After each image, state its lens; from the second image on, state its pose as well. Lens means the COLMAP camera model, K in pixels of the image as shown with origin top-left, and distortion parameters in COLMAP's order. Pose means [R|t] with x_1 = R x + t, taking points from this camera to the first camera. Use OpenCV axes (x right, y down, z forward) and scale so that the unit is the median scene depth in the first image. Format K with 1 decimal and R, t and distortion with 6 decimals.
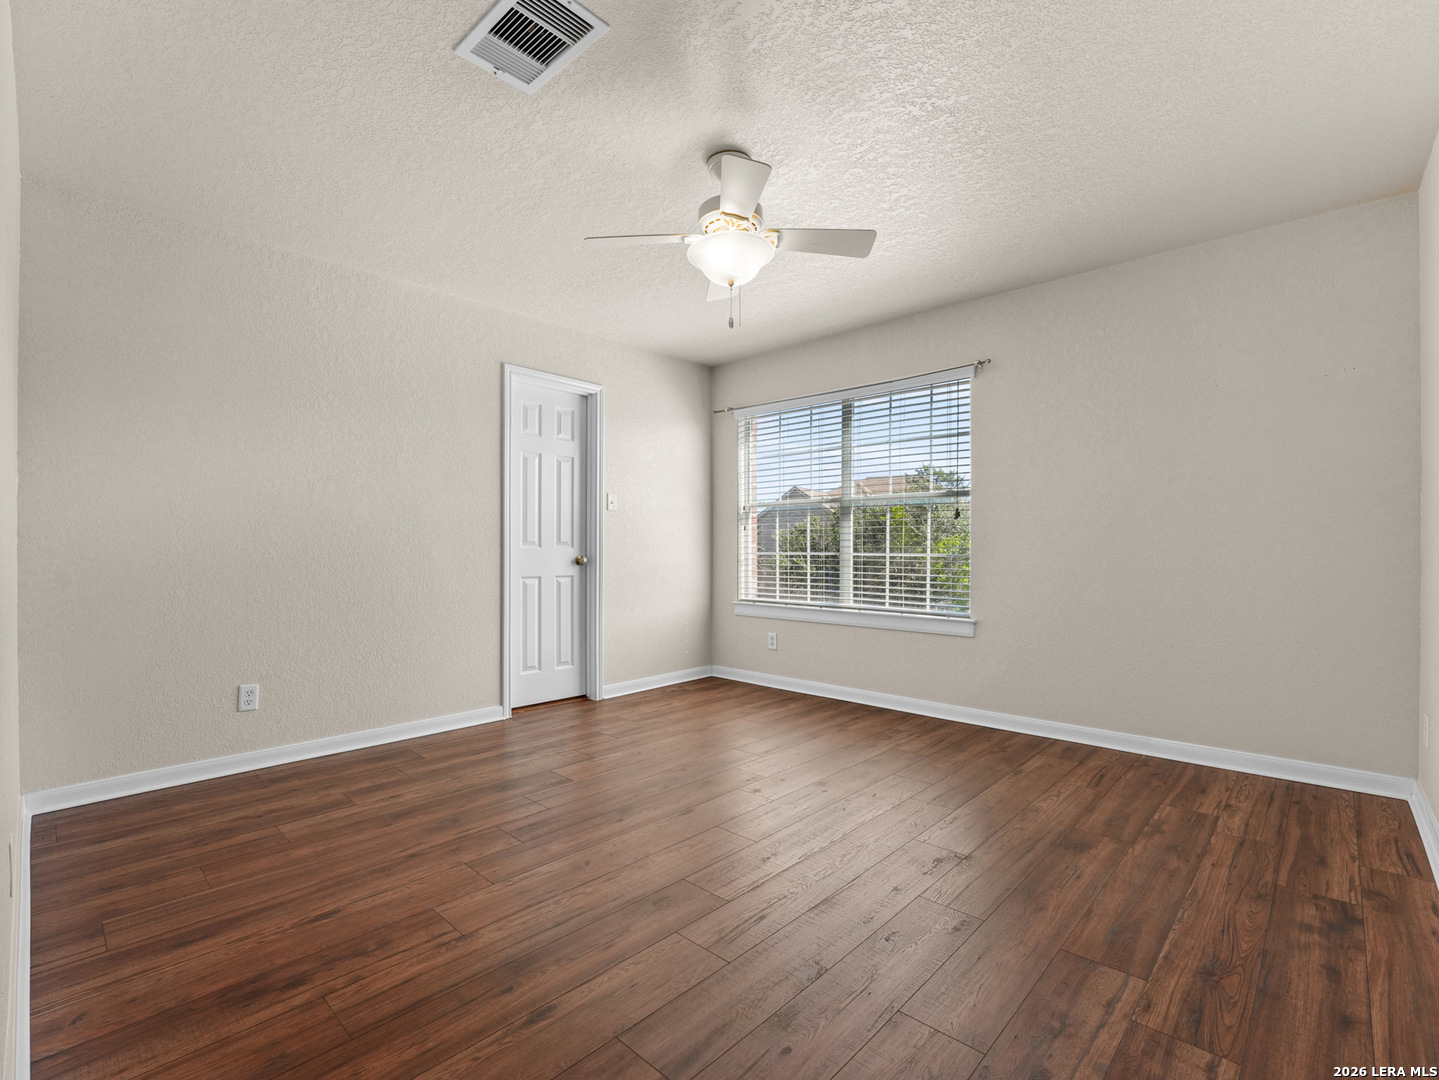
lens RADIAL K [[658.5, 0, 715.2], [0, 658.5, 539.2], [0, 0, 1]] dist [-0.029079, 0.001907]
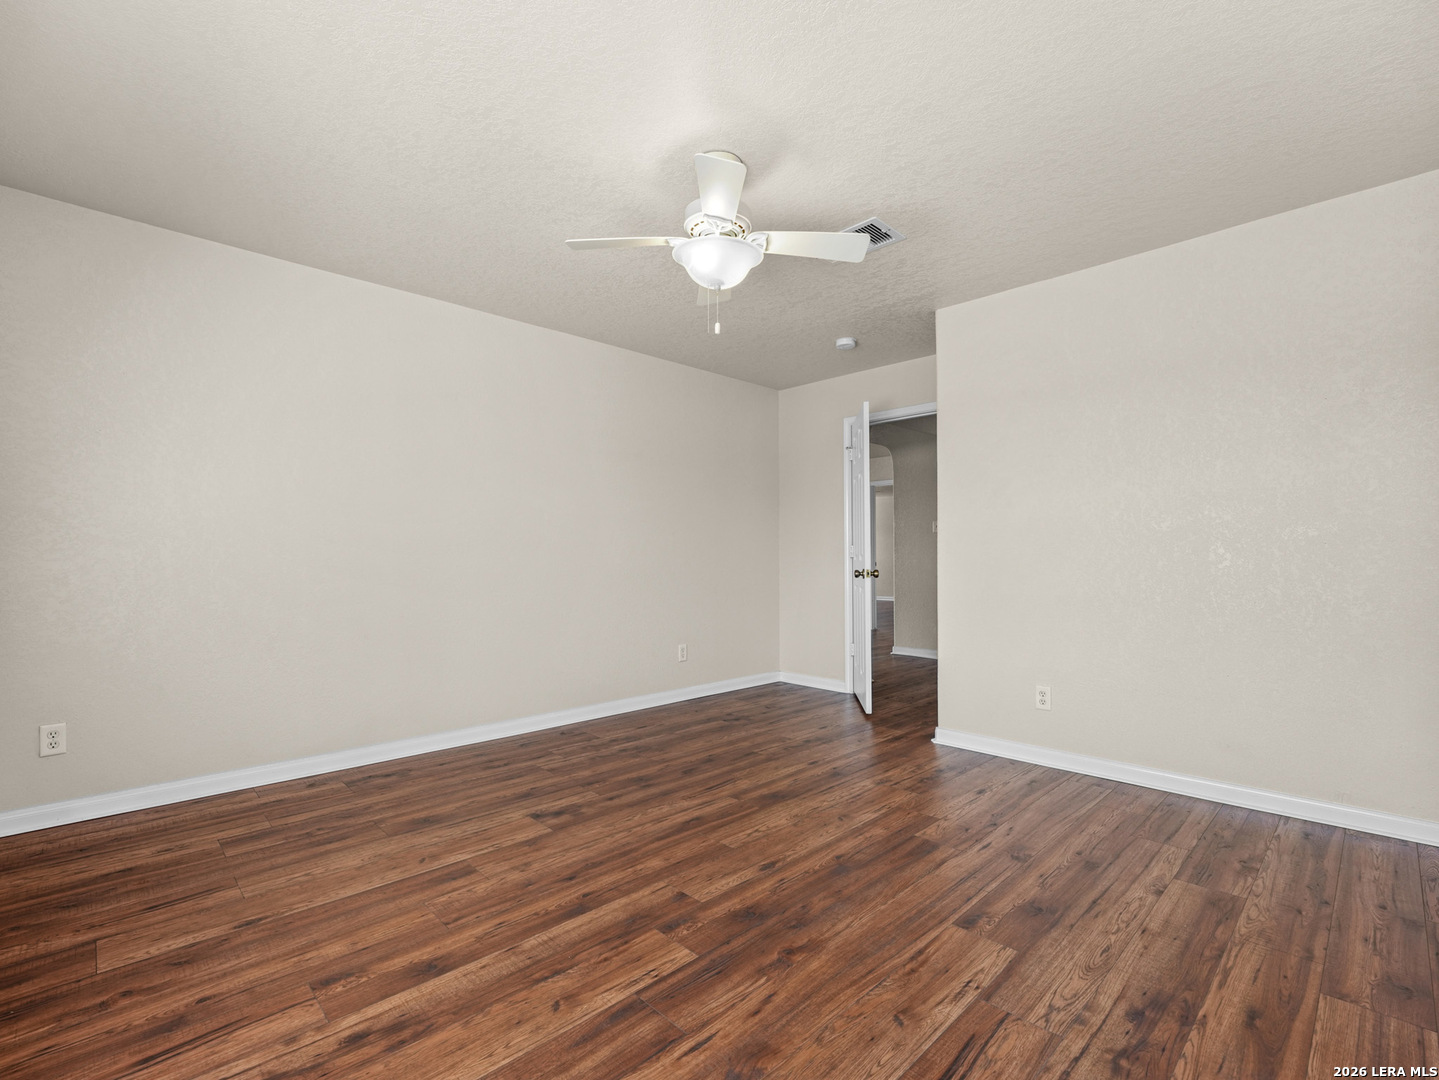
lens RADIAL K [[658.5, 0, 714.5], [0, 658.5, 546.0], [0, 0, 1]] dist [-0.029079, 0.001907]
pose [[-0.999111, 0.004491, 0.041926, -0.012879], [0.003124, 0.999463, -0.032623, 0.020700], [-0.042050, -0.032463, -0.998588, 2.078189]]
